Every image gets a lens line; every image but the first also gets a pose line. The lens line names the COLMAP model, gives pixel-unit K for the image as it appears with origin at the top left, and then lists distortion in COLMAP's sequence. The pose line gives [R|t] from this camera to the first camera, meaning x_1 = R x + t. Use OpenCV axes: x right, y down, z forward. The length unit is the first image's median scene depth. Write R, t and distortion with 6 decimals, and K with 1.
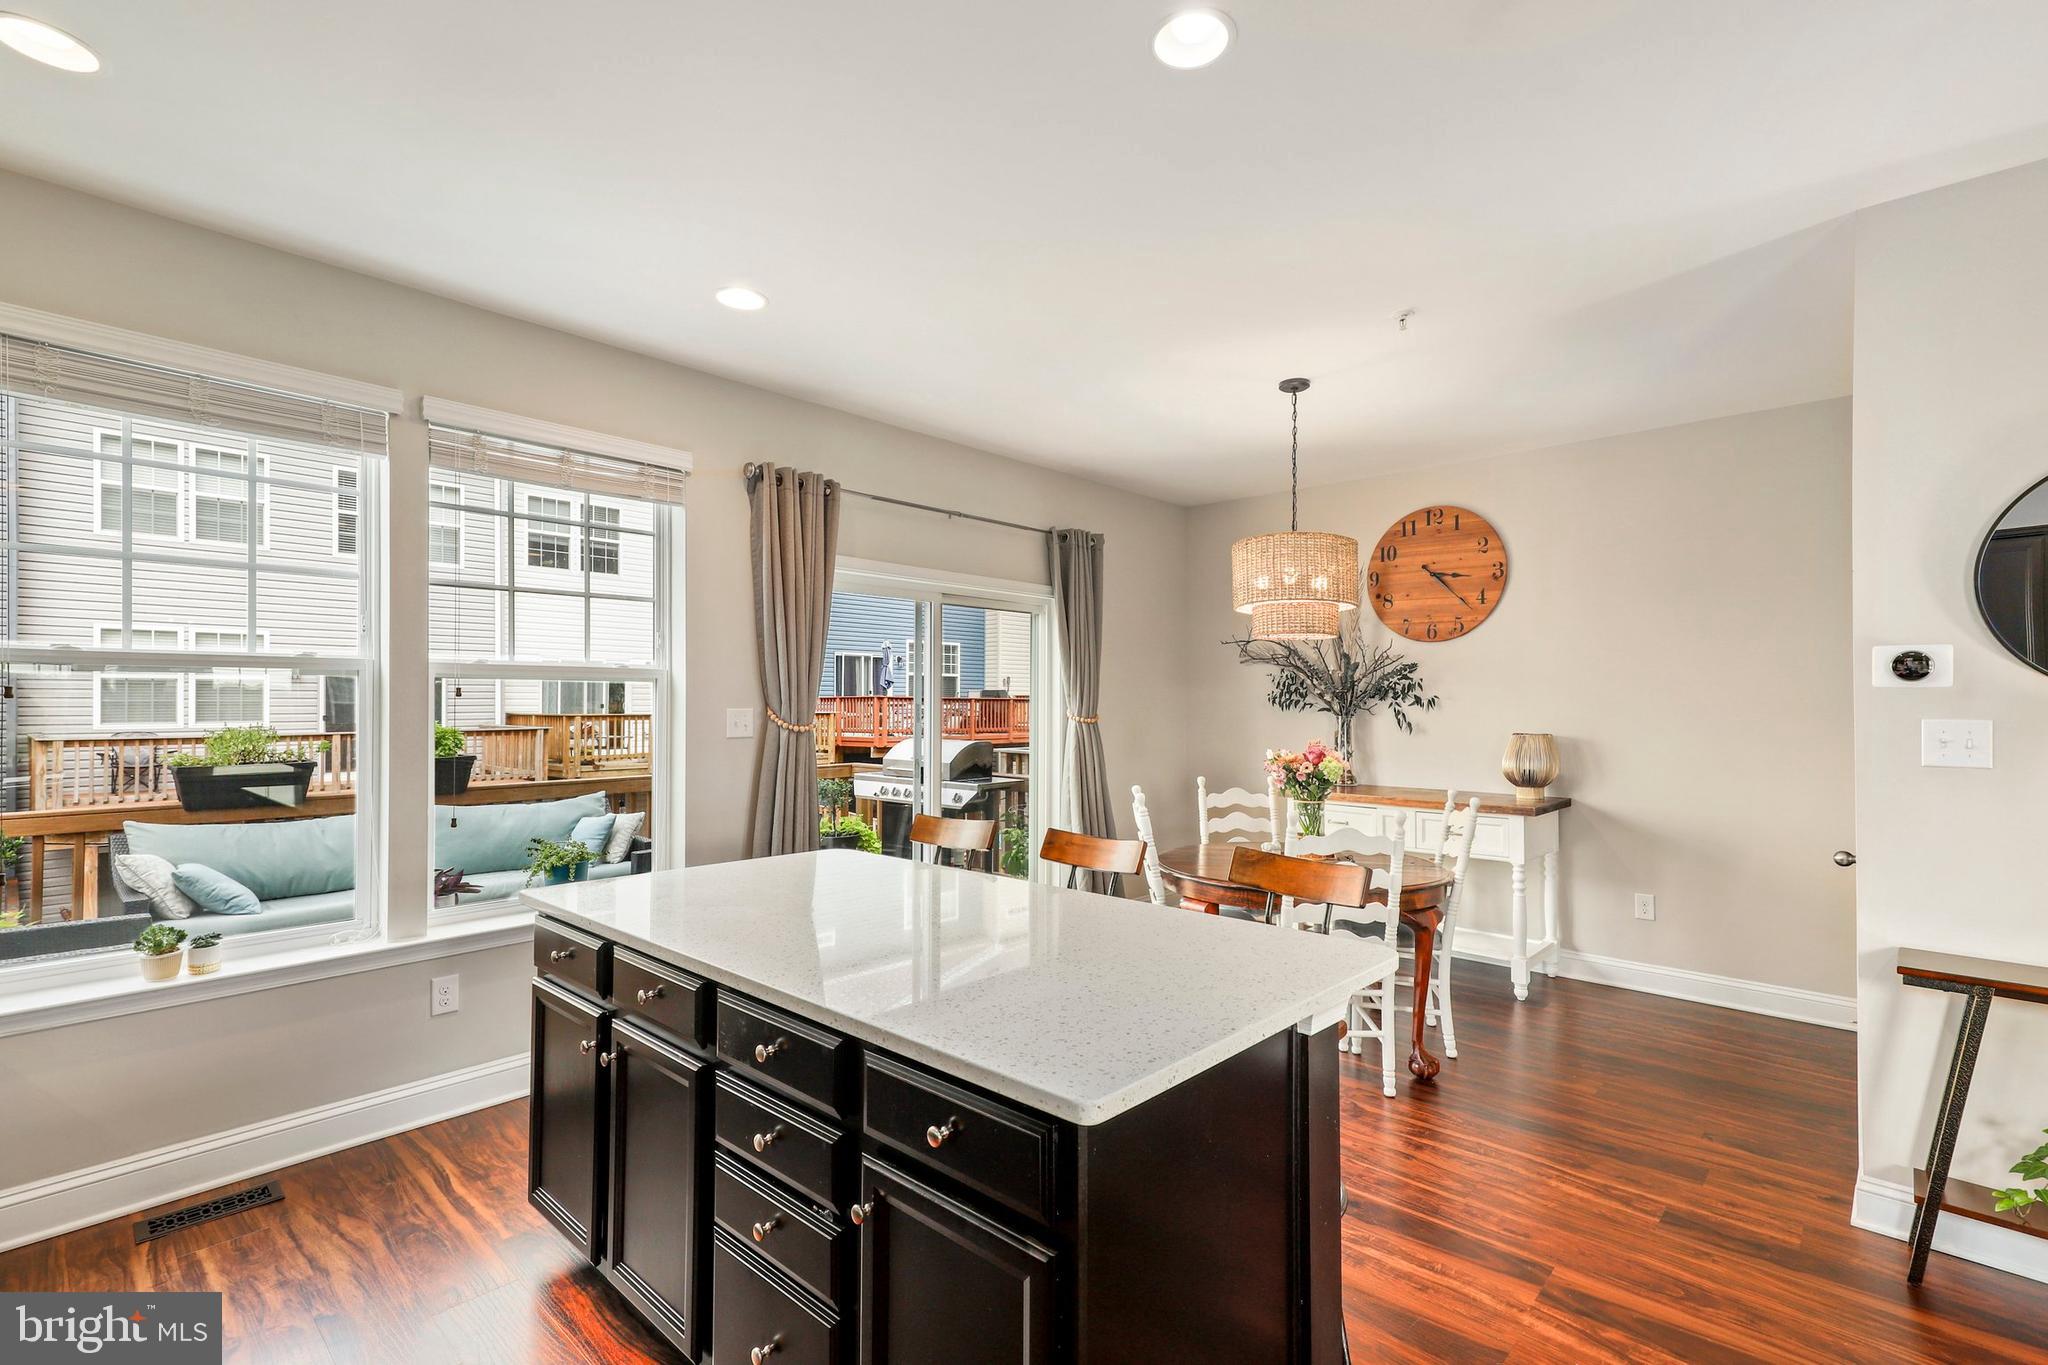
lens RADIAL K [[917.2, 0, 1065.7], [0, 917.2, 696.1], [0, 0, 1]] dist [0.002521, -0.002250]
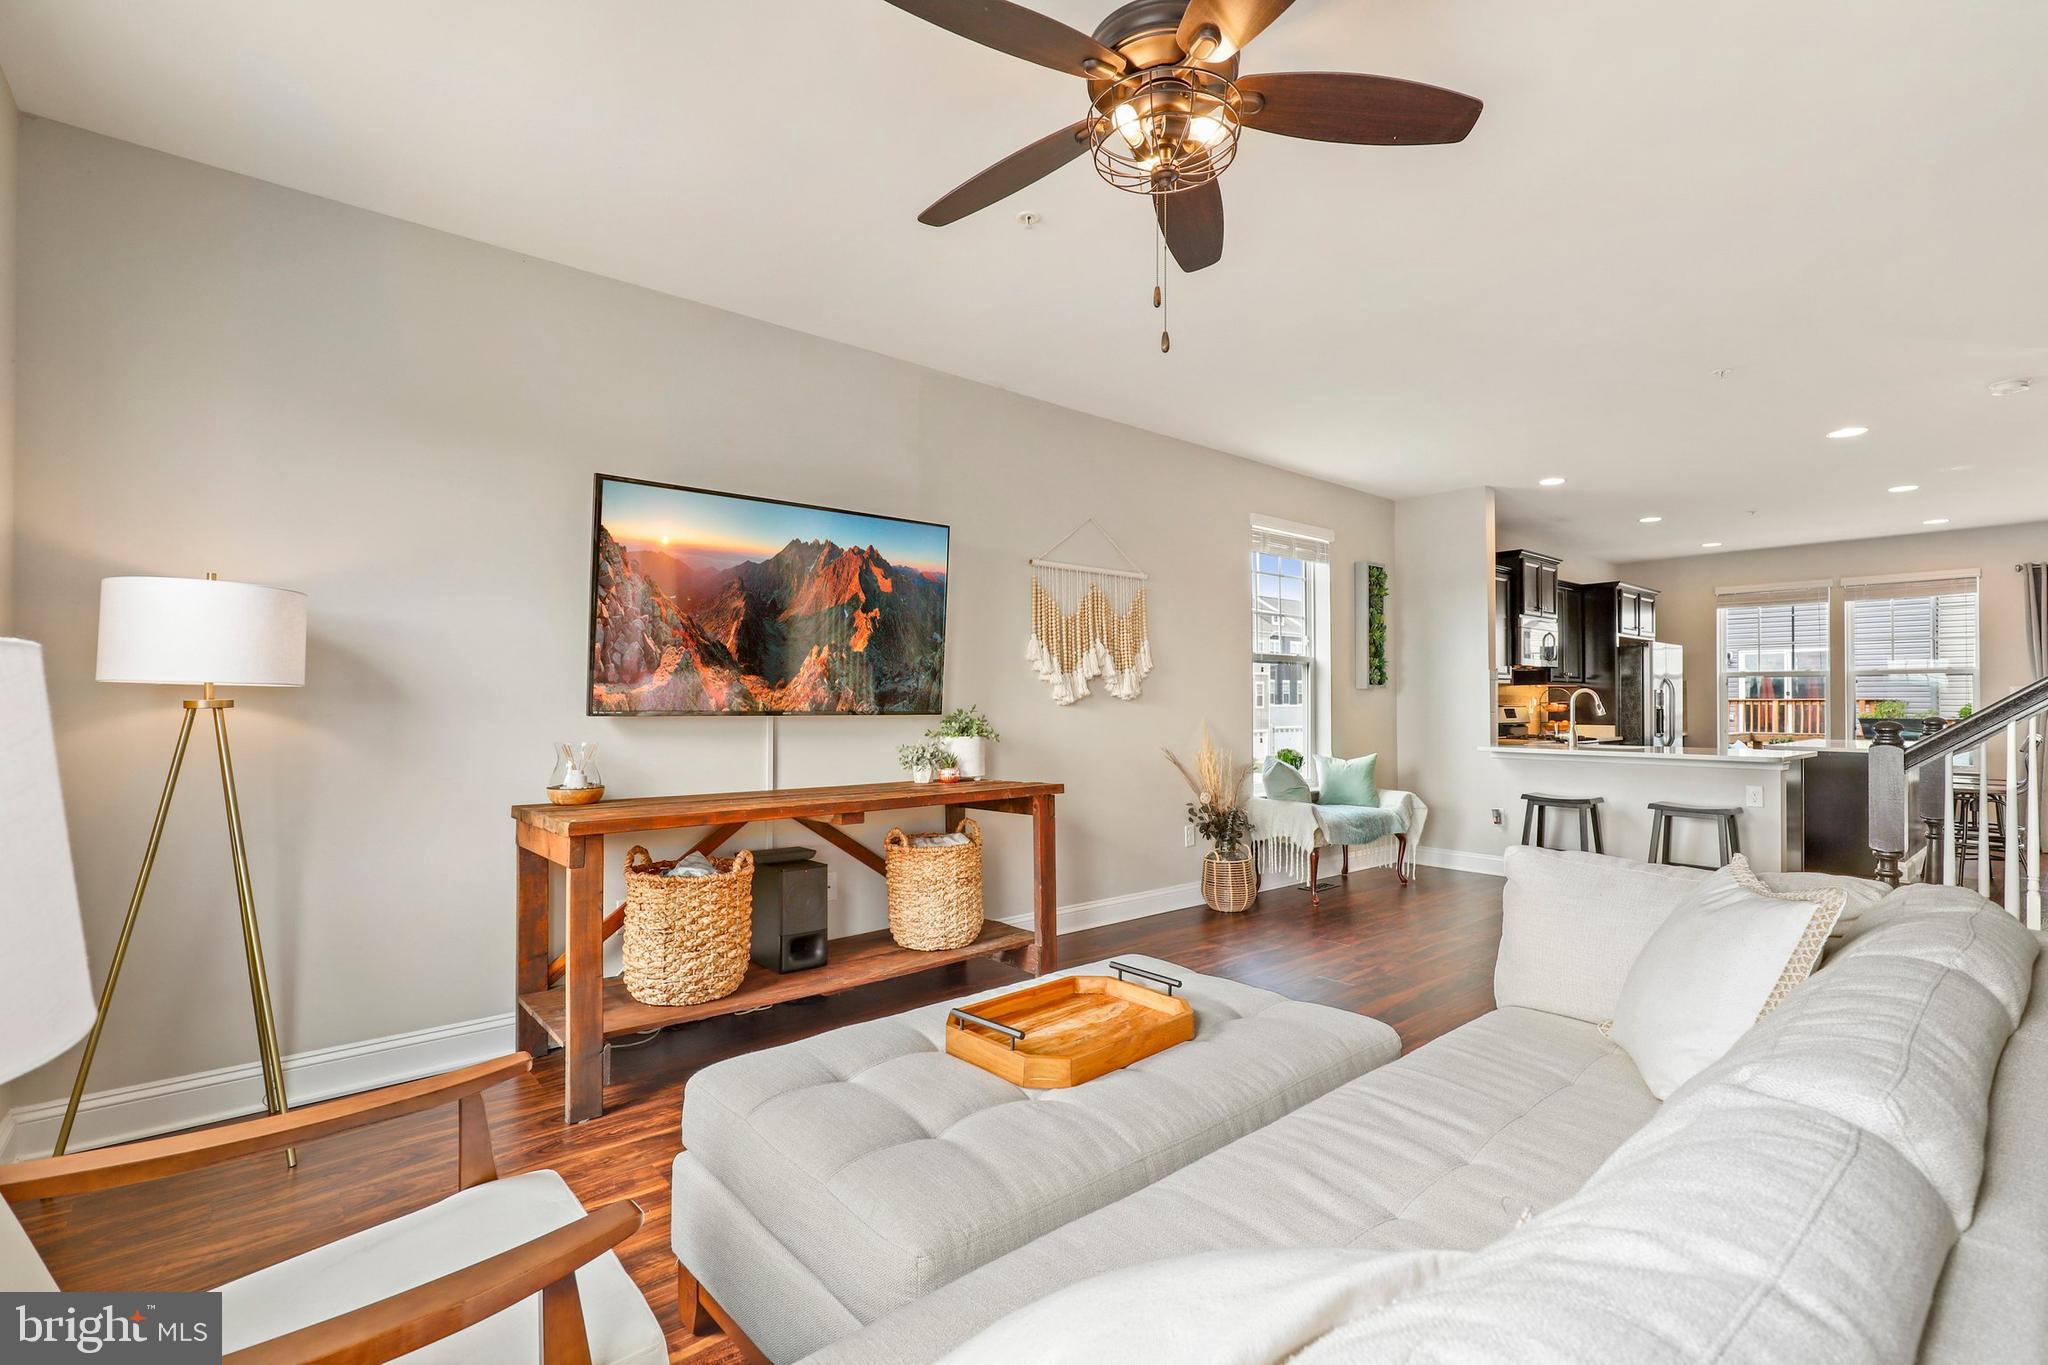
lens RADIAL K [[917.2, 0, 1026.5], [0, 917.2, 693.5], [0, 0, 1]] dist [0.002521, -0.002250]
pose [[-0.144041, -0.011716, -0.989502, 1.405281], [0.005271, 0.999907, -0.012607, 0.030907], [0.989558, -0.007031, -0.143966, -0.621615]]
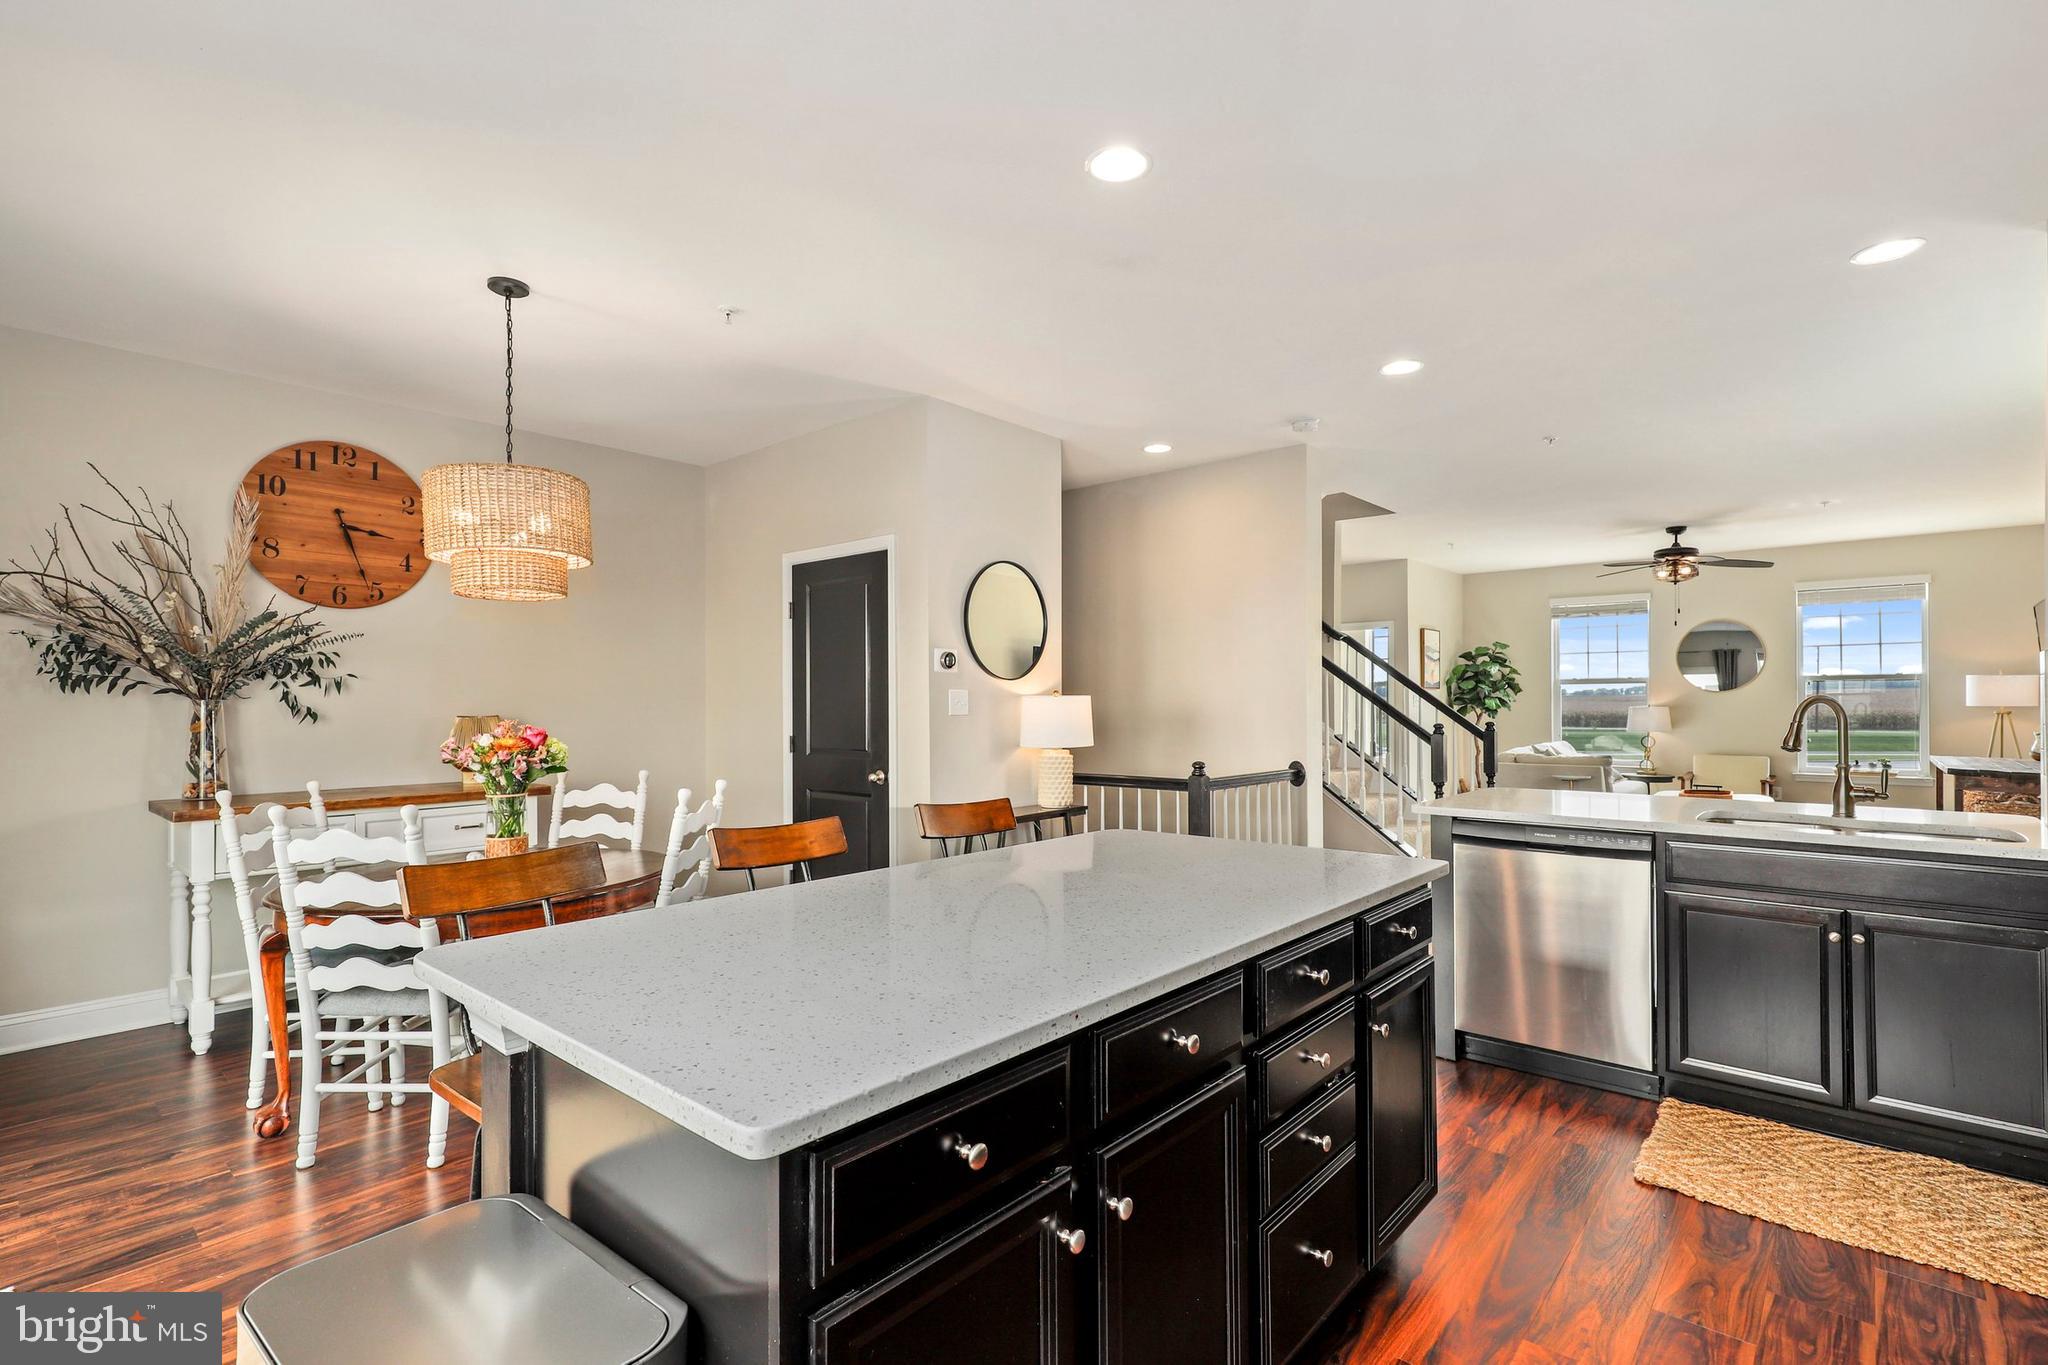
lens RADIAL K [[917.2, 0, 1015.8], [0, 917.2, 697.3], [0, 0, 1]] dist [0.002521, -0.002250]
pose [[0.021289, 0.003118, 0.999768, -0.399530], [-0.004640, 0.999985, -0.003020, 0.019620], [-0.999763, -0.004575, 0.021303, 0.378762]]
